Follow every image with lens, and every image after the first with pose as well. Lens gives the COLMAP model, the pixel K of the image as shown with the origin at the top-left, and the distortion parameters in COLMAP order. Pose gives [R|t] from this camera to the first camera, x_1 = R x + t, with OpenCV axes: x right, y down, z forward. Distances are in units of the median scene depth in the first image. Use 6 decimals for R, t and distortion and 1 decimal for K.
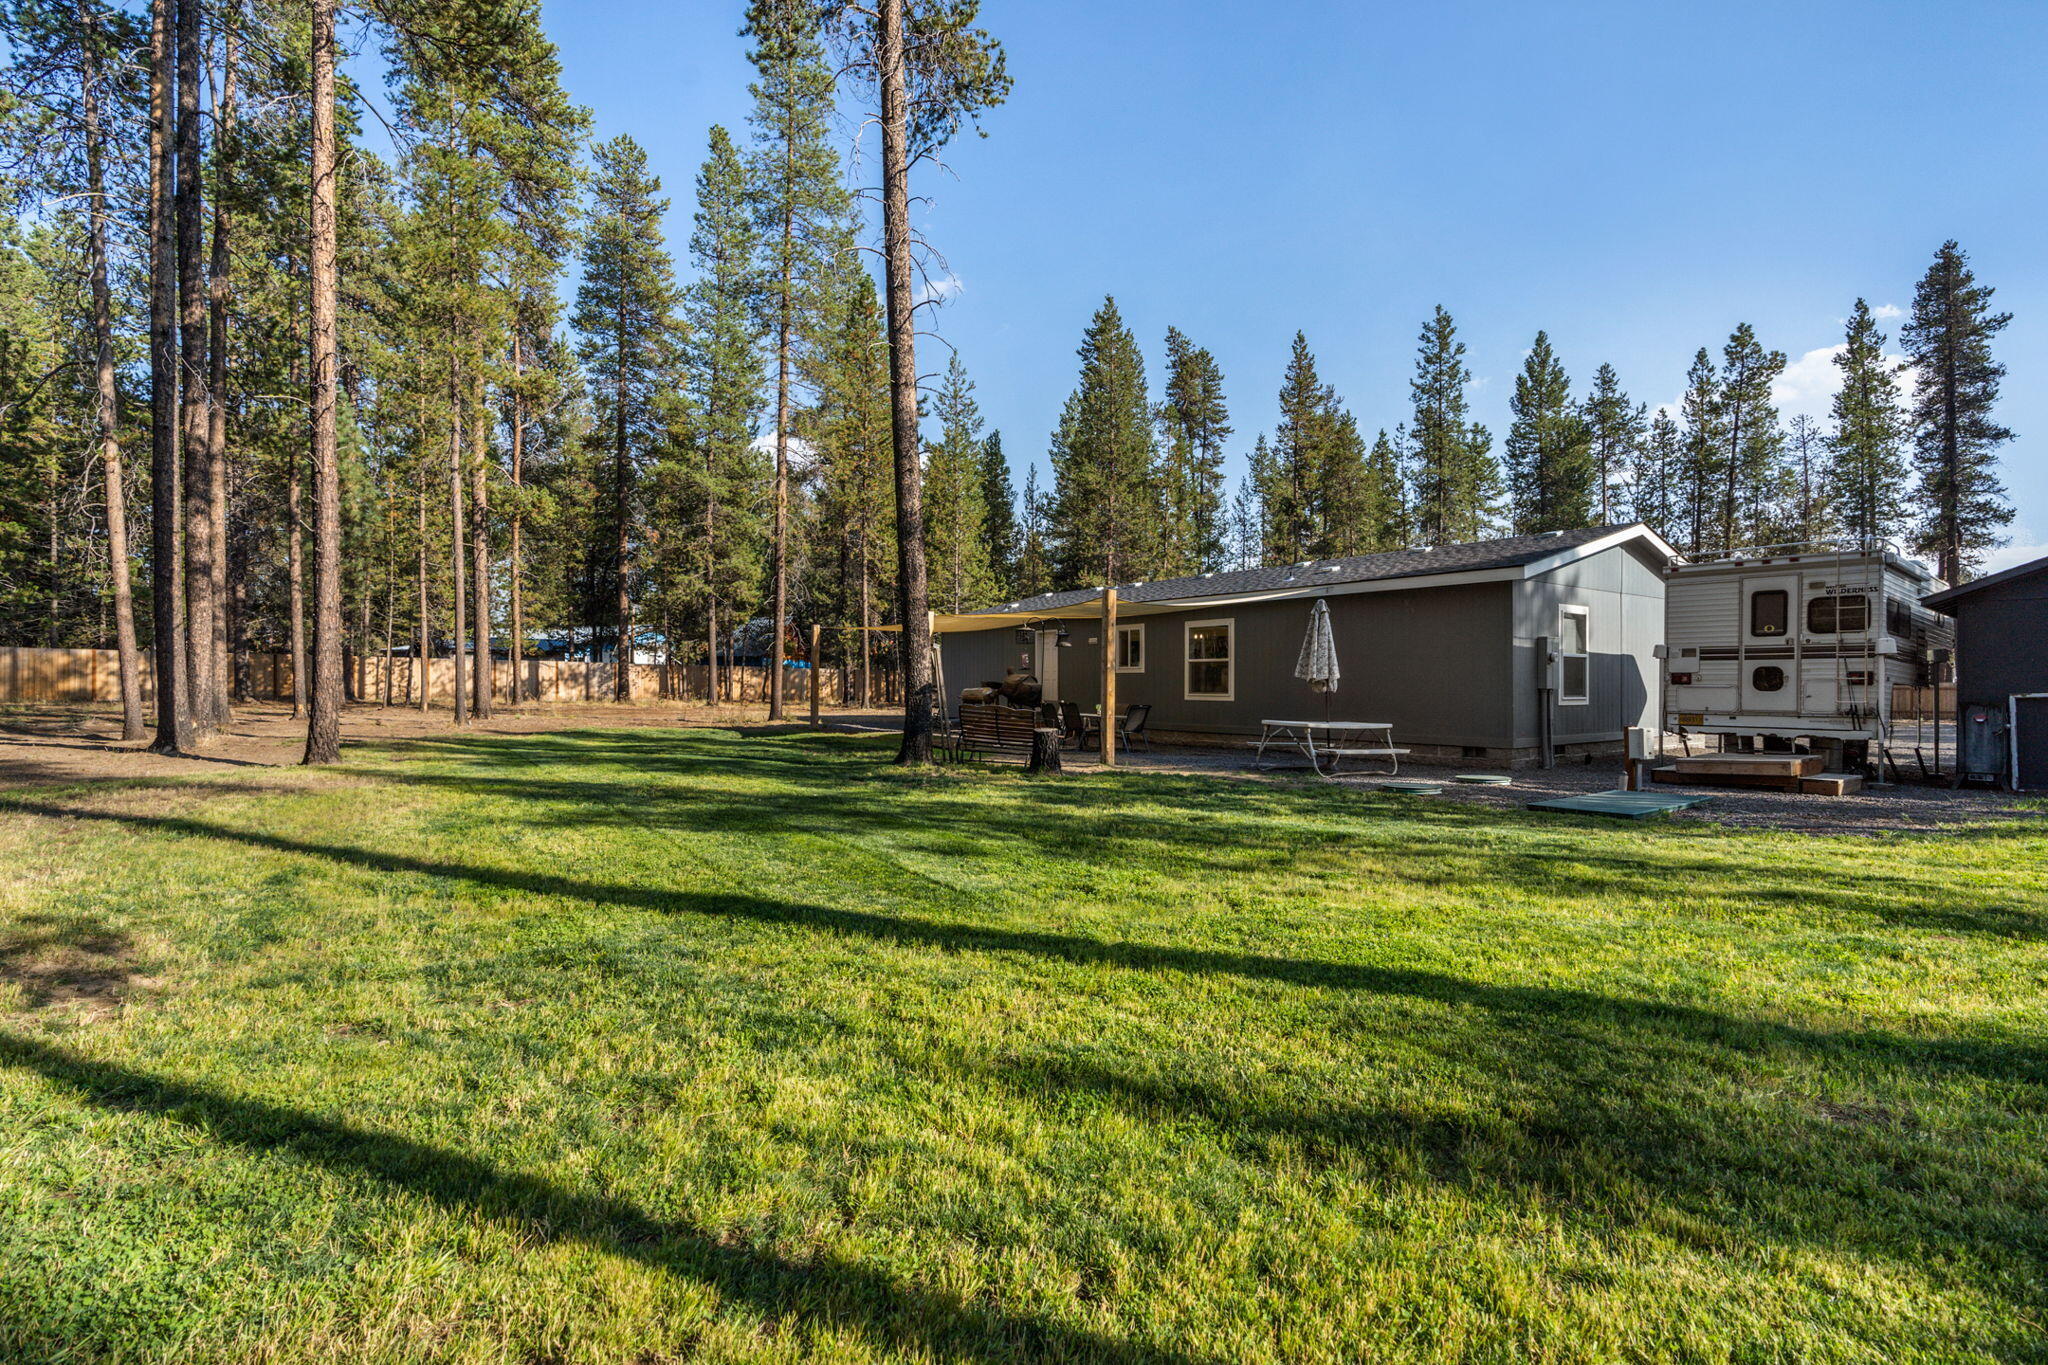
lens RADIAL K [[927.7, 0, 1024.0], [0, 927.7, 682.5], [0, 0, 1]] dist [-0.002911, -0.000442]
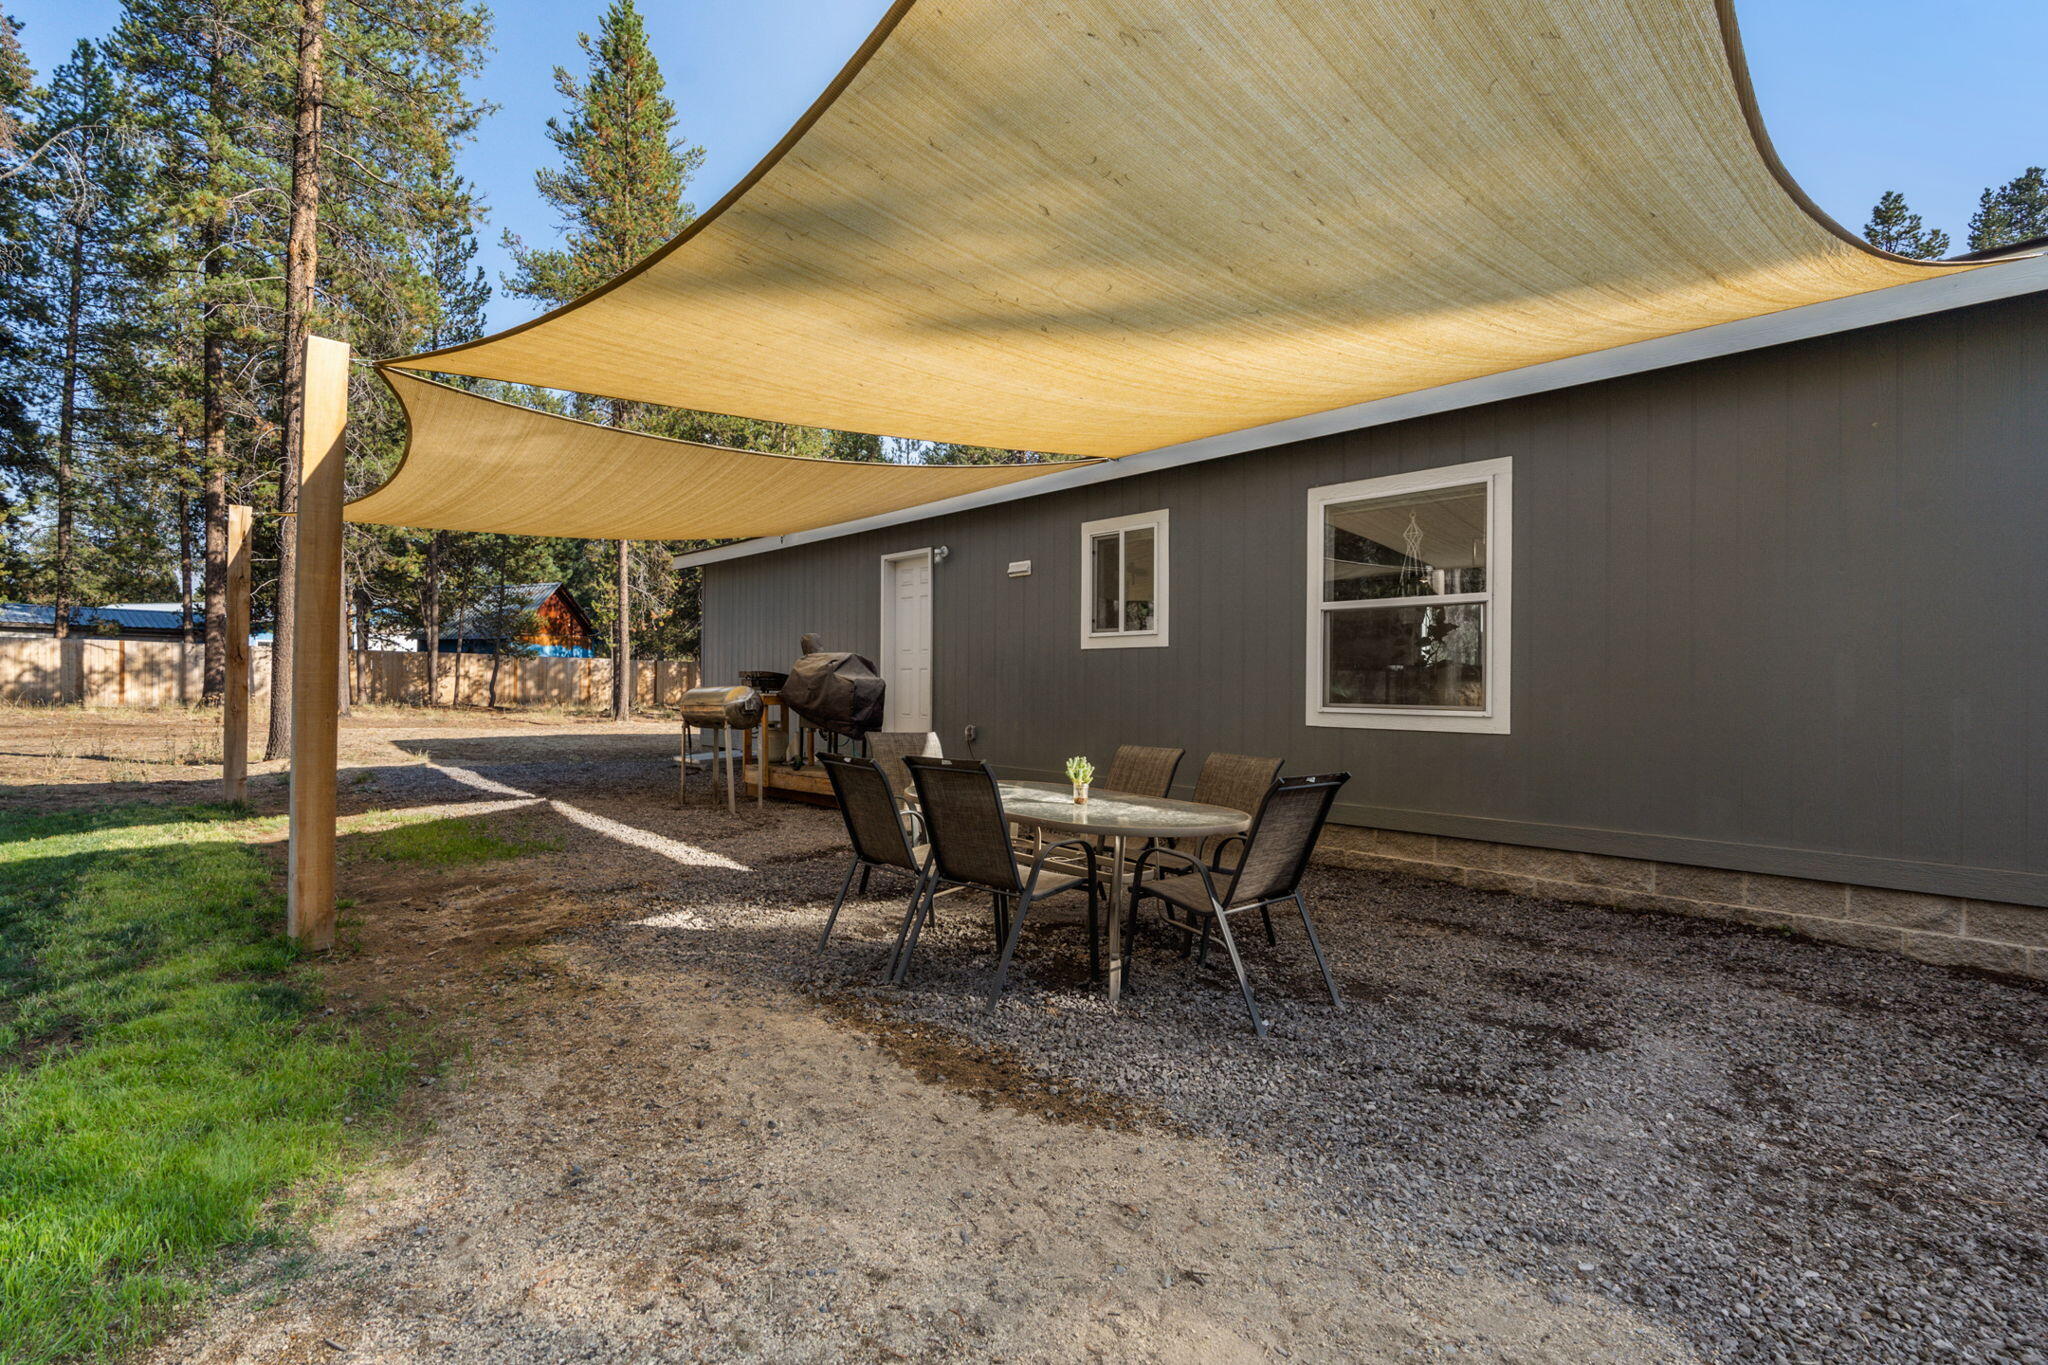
lens RADIAL K [[927.7, 0, 1024.0], [0, 927.7, 682.5], [0, 0, 1]] dist [-0.002911, -0.000442]
pose [[0.994220, 0.003514, 0.107303, 0.018506], [-0.003599, 0.999993, 0.000596, 0.001745], [-0.107300, -0.000979, 0.994226, 0.334145]]
